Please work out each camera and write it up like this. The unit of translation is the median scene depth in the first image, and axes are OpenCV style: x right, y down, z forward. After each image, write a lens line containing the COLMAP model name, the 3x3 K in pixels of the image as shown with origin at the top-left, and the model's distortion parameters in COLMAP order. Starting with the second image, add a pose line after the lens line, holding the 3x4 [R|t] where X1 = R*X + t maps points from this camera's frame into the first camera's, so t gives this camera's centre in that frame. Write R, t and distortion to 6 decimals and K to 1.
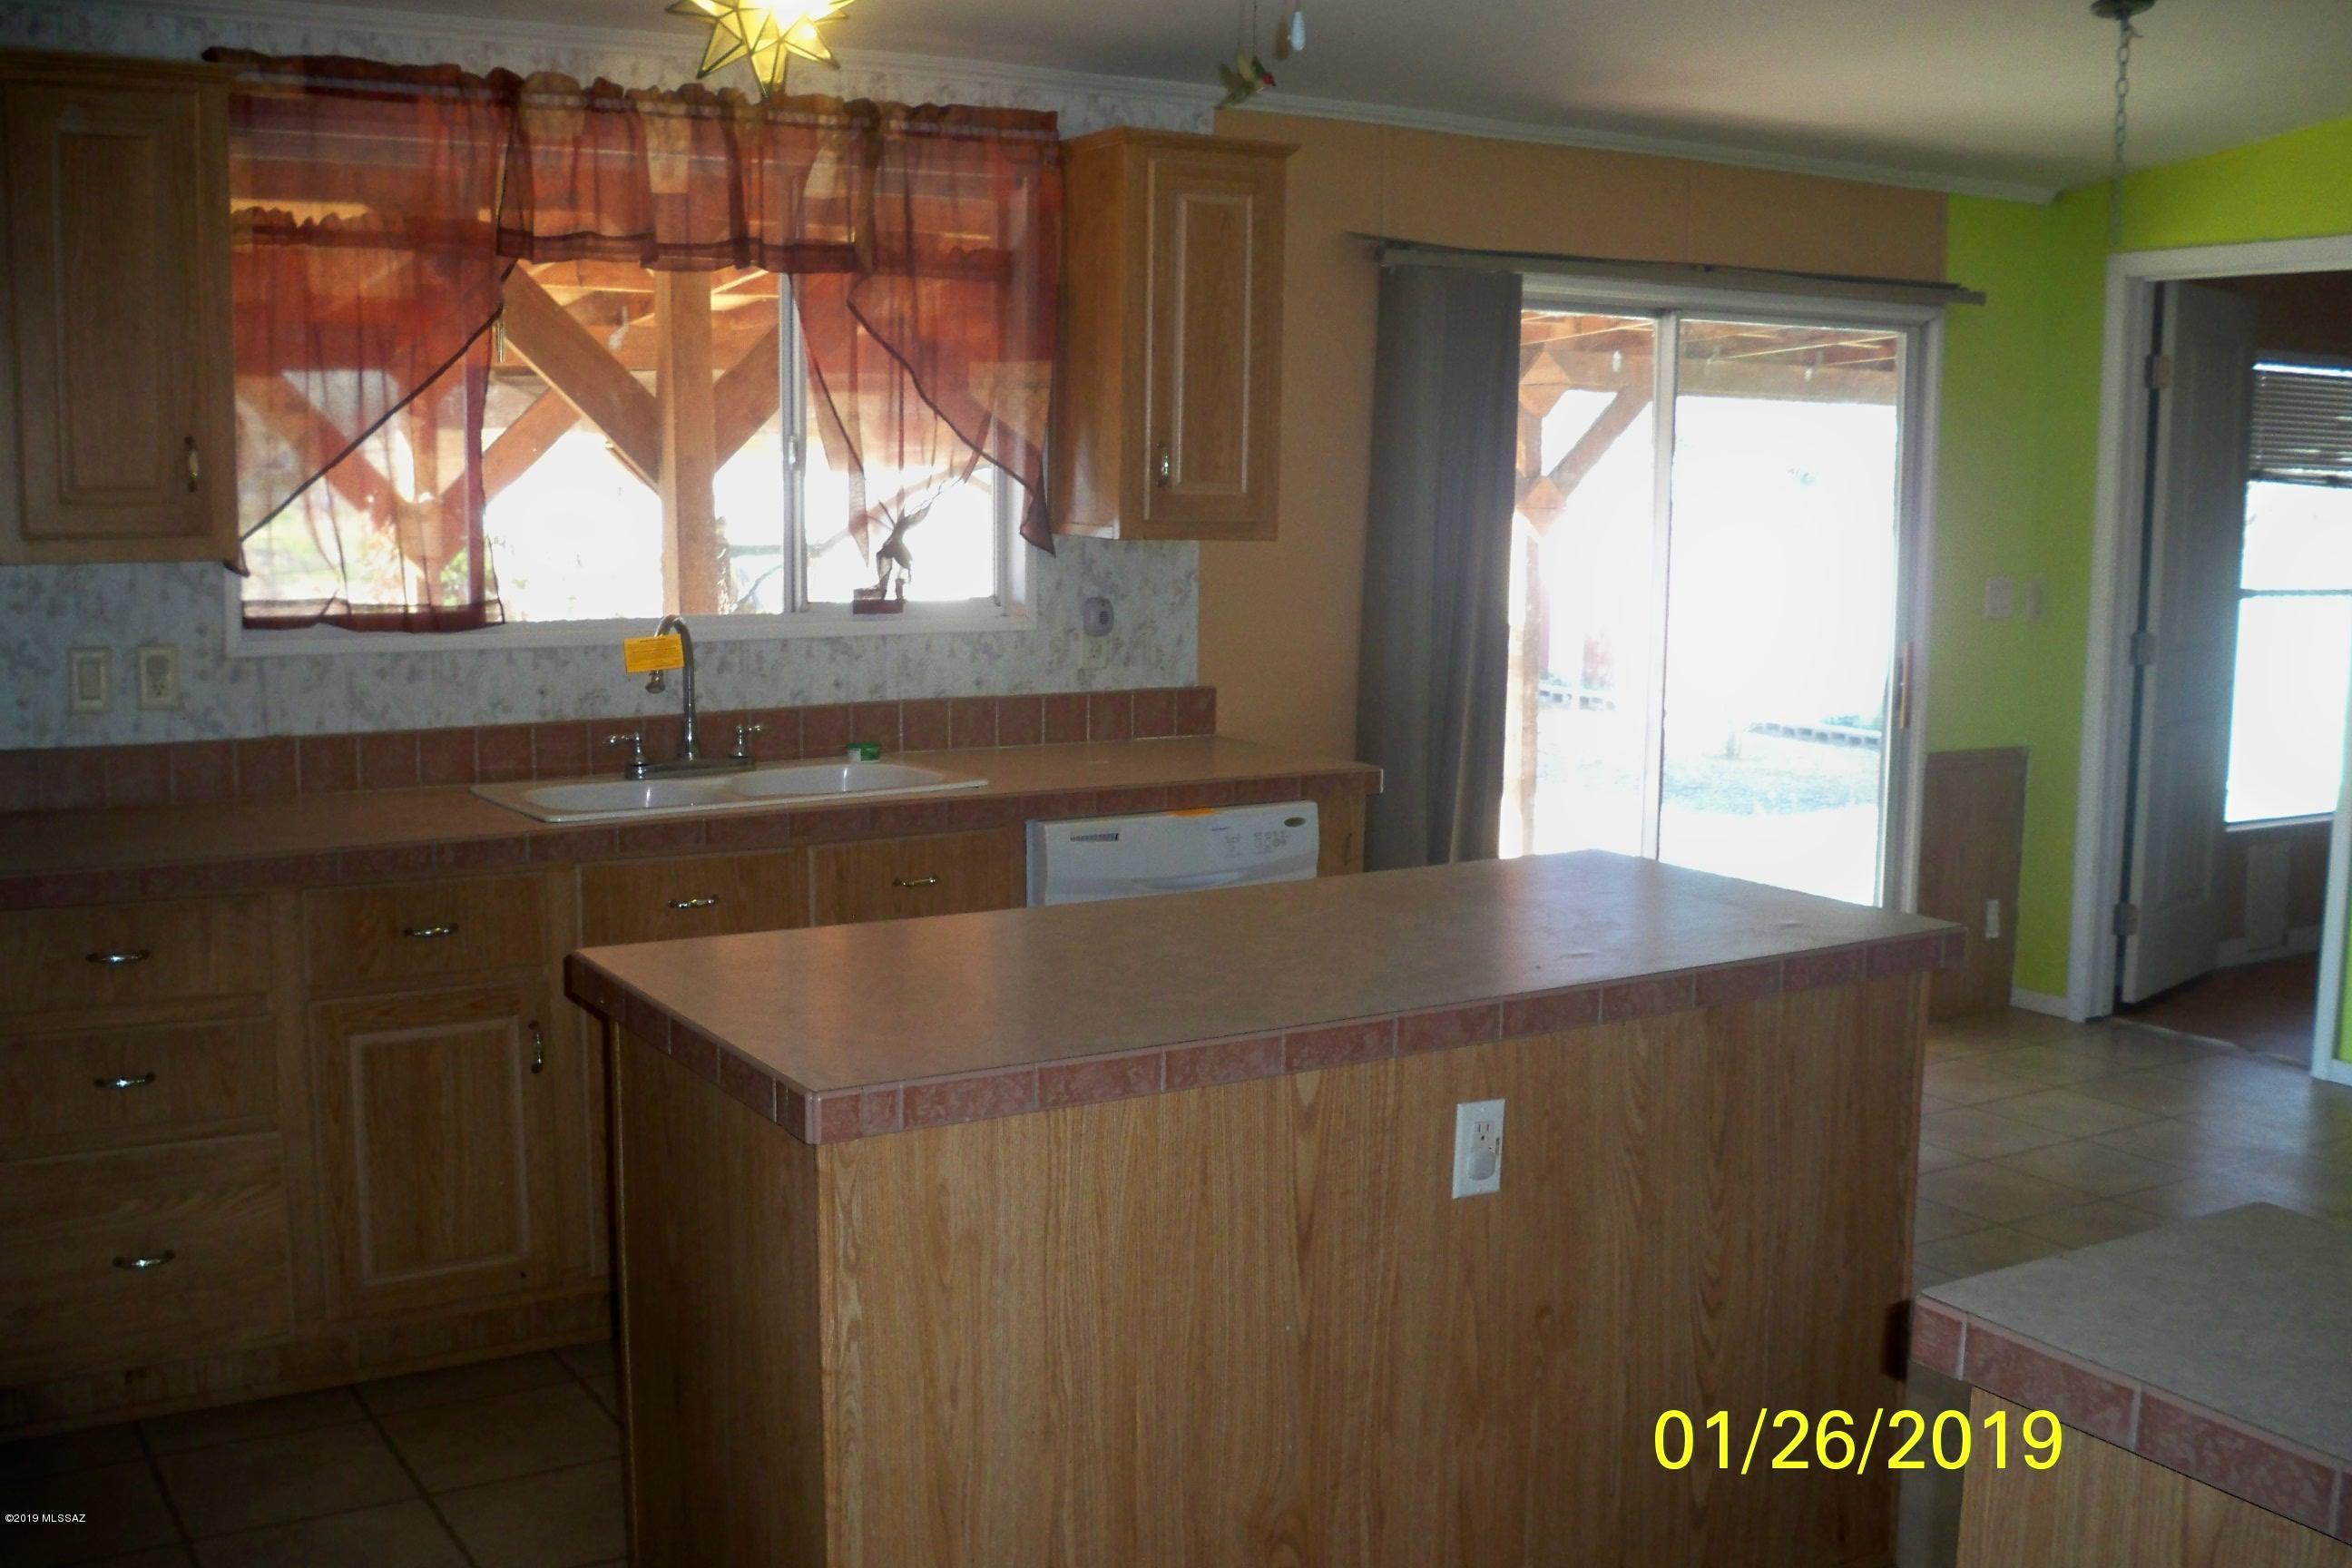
lens RADIAL K [[2438.3, 0, 1170.2], [0, 2438.3, 800.9], [0, 0, 1]] dist [-0.105808, 0.000000]
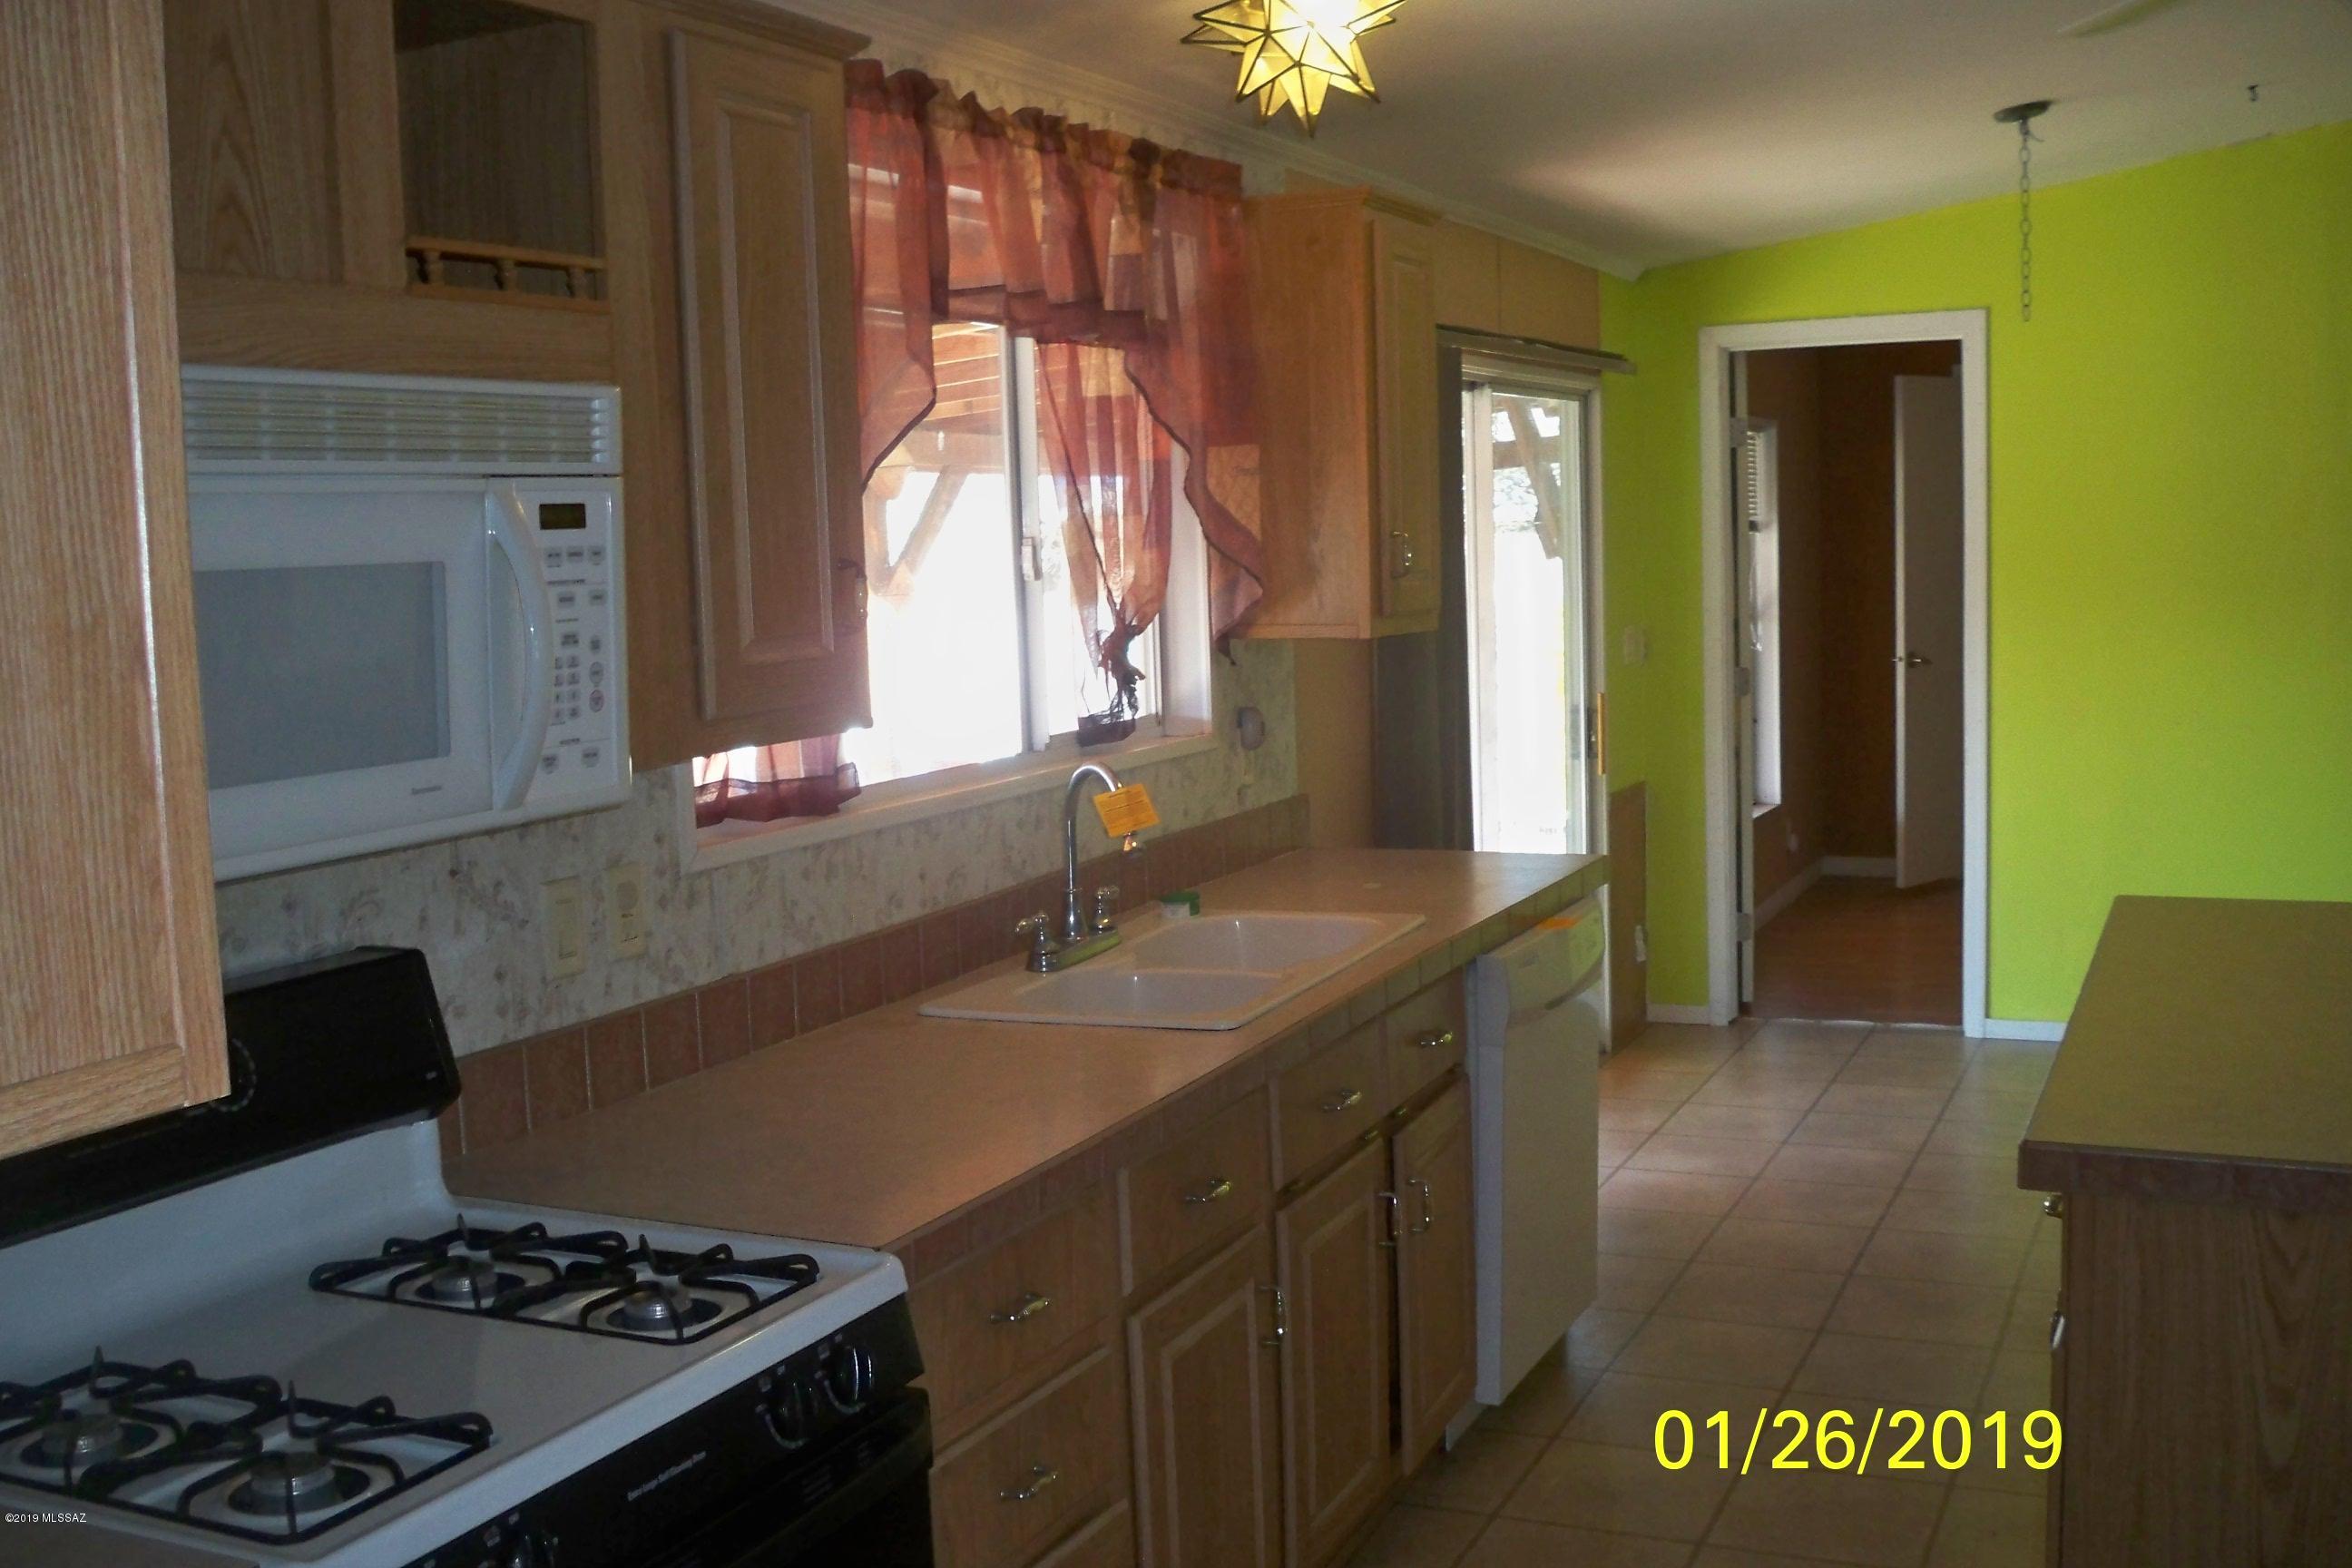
lens RADIAL K [[2438.3, 0, 1175.3], [0, 2438.3, 771.8], [0, 0, 1]] dist [-0.105808, 0.000000]
pose [[0.824440, -0.094087, 0.558074, -0.636553], [0.119193, 0.992833, -0.008700, -0.063053], [-0.553255, 0.073691, 0.829746, 0.314512]]
